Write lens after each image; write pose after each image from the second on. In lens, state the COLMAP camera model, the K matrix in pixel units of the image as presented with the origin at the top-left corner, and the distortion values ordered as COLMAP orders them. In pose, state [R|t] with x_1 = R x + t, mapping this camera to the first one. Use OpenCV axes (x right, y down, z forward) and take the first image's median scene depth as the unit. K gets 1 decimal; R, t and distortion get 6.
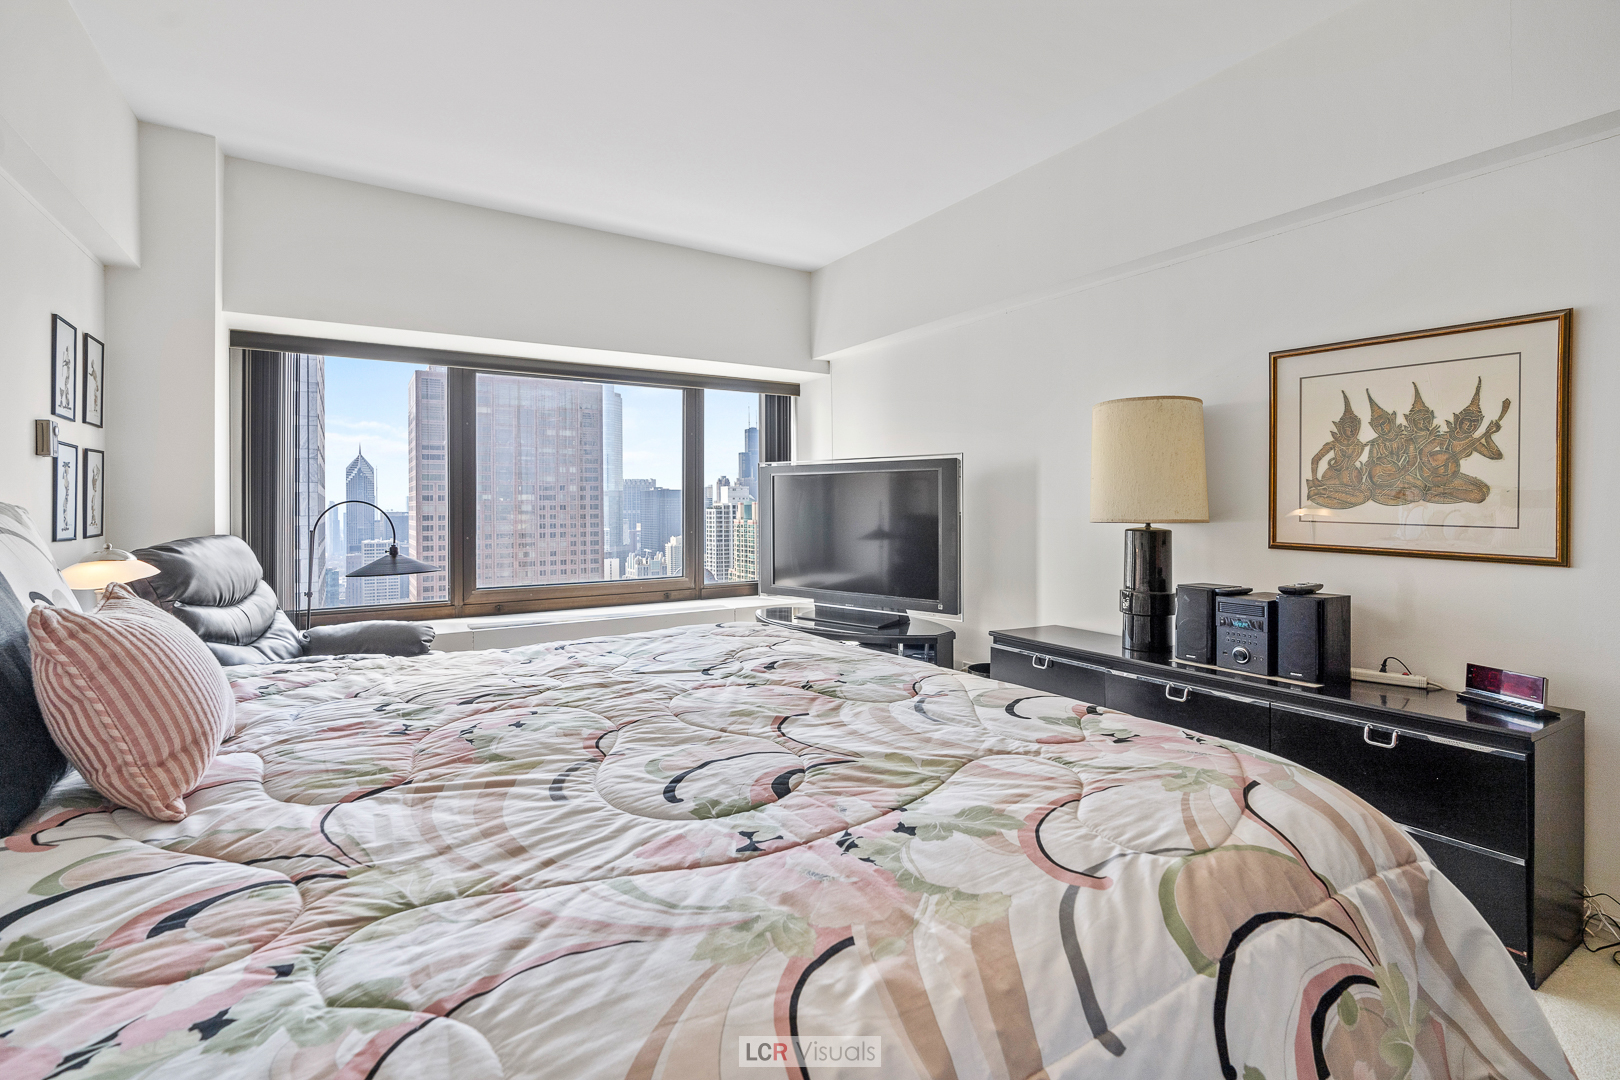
lens RADIAL K [[747.0, 0, 835.9], [0, 747.0, 506.0], [0, 0, 1]] dist [-0.000964, 0.000054]
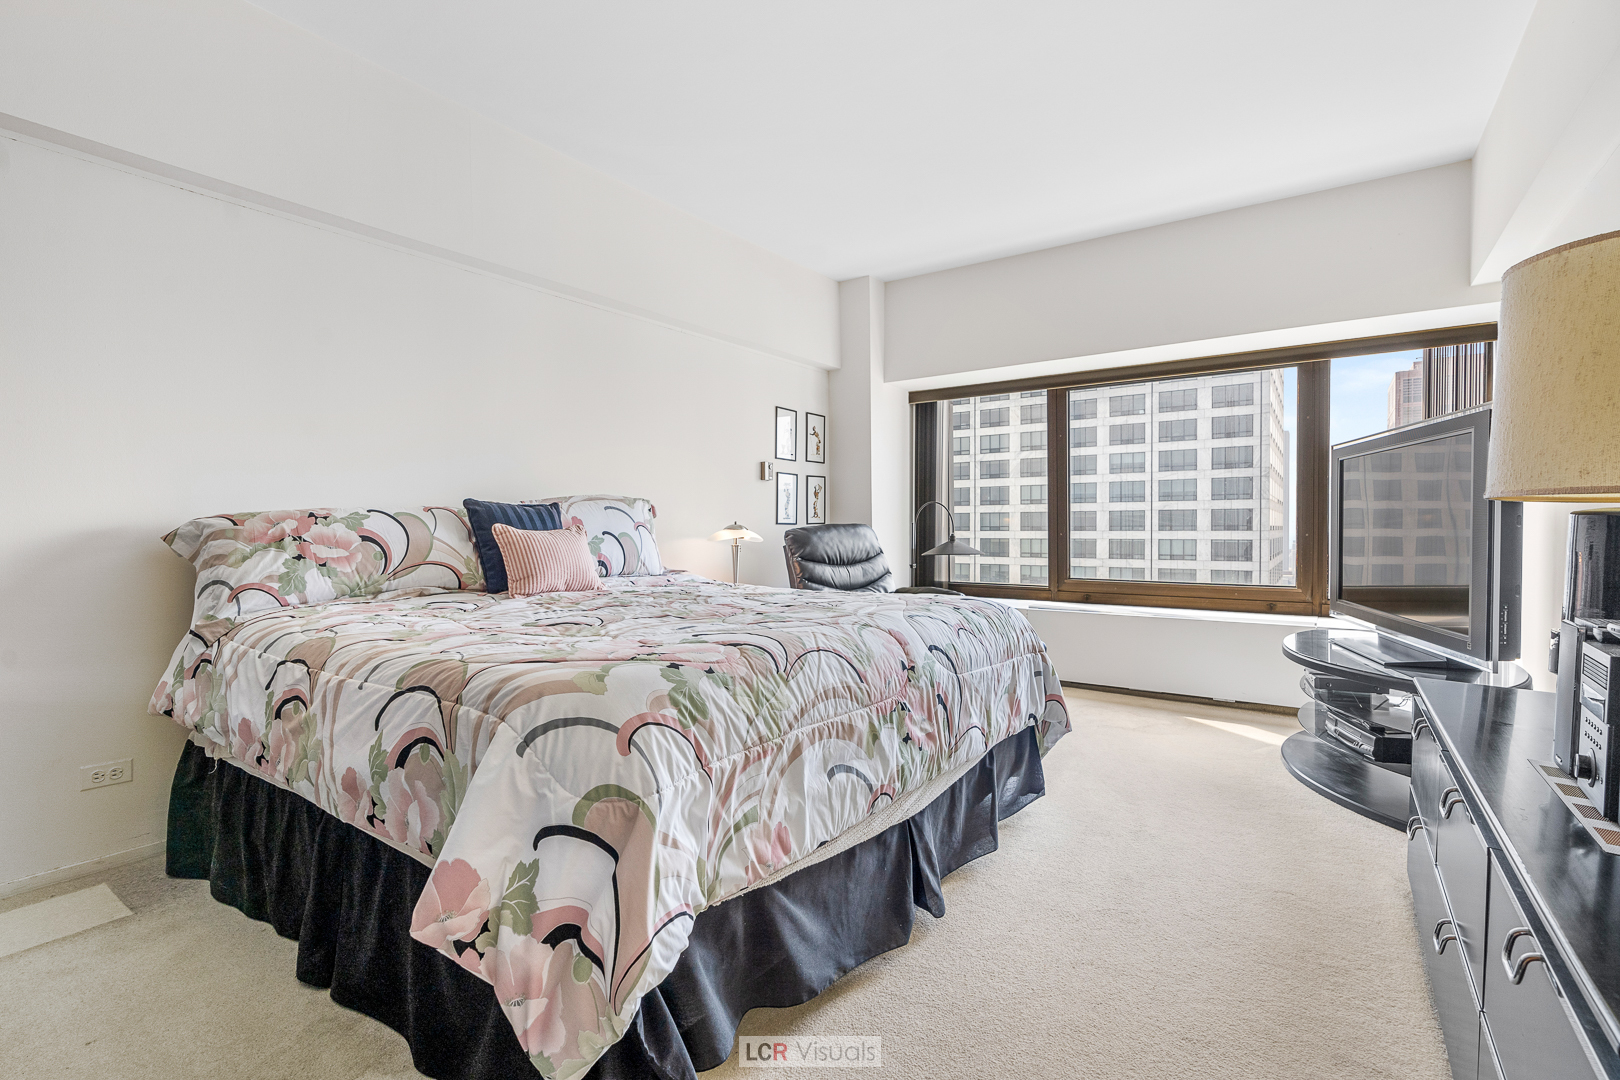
lens RADIAL K [[746.7, 0, 807.3], [0, 746.7, 527.2], [0, 0, 1]] dist [-0.016906, 0.000044]
pose [[0.356224, 0.004842, -0.934388, 0.353374], [-0.000402, 0.999987, 0.005029, 0.020813], [0.934400, -0.001416, 0.356222, 0.167004]]
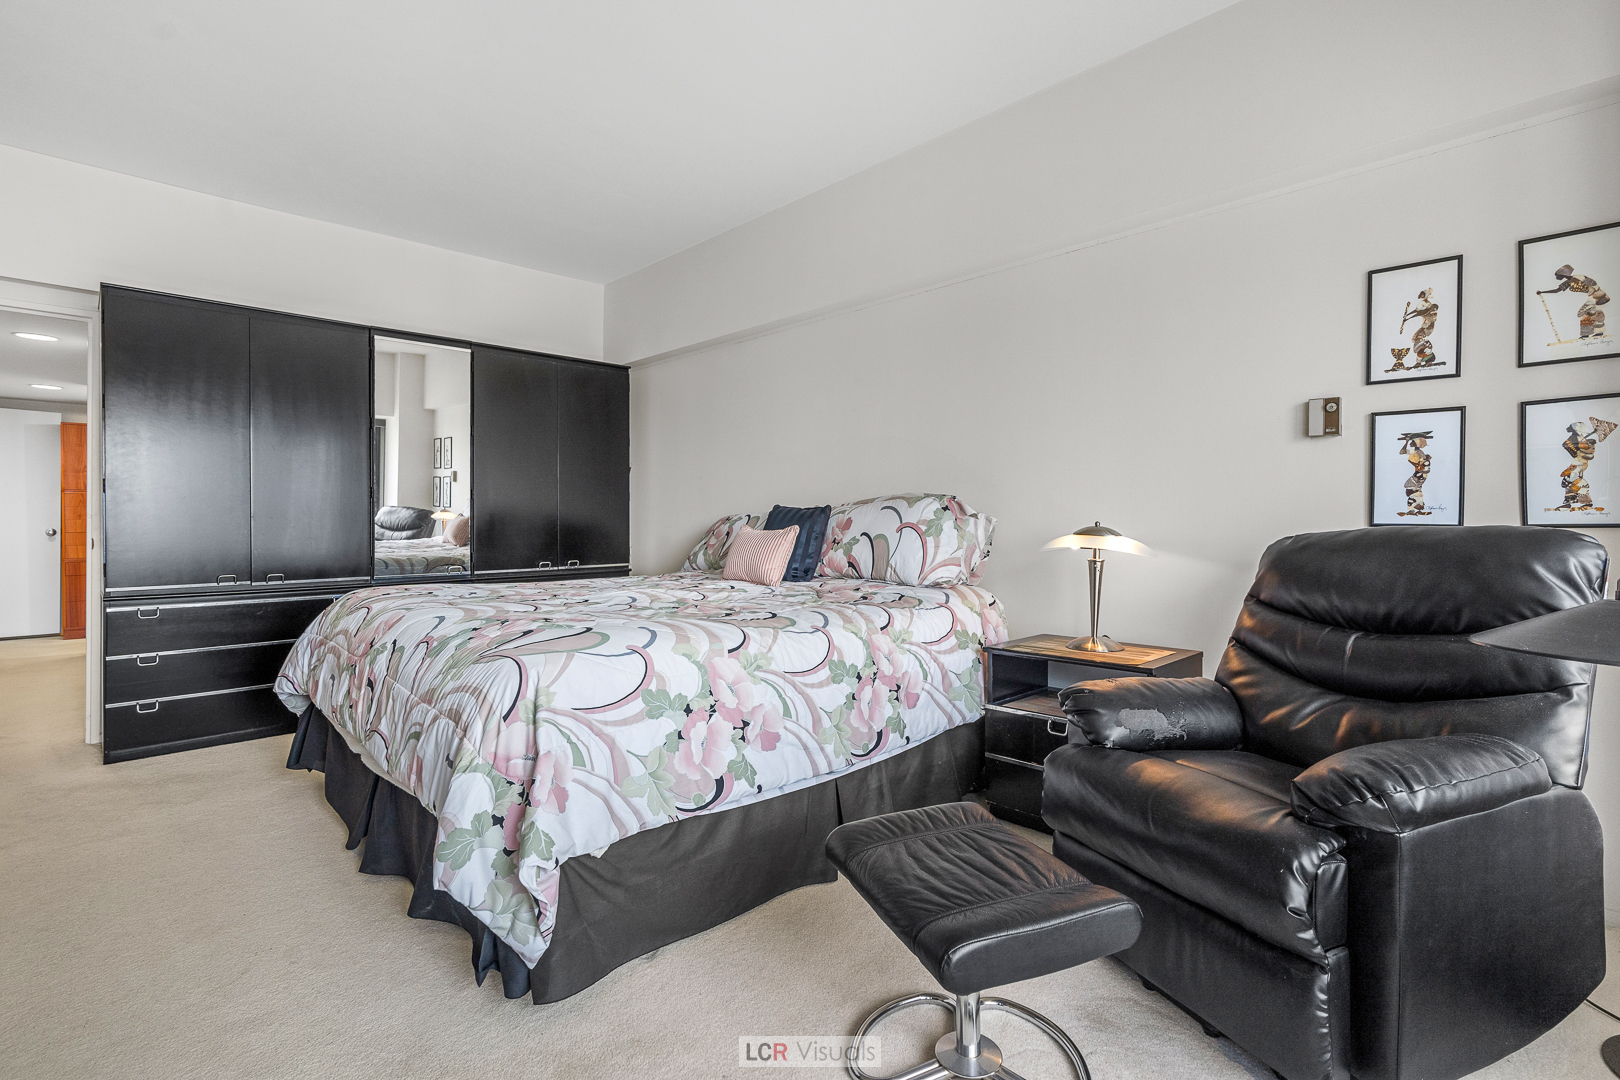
lens RADIAL K [[746.7, 0, 807.3], [0, 746.7, 527.2], [0, 0, 1]] dist [-0.016906, 0.000044]
pose [[-0.987717, 0.004752, -0.156181, -0.104104], [0.003088, 0.999936, 0.010895, 0.016510], [0.156223, 0.010279, -0.987668, 0.777794]]
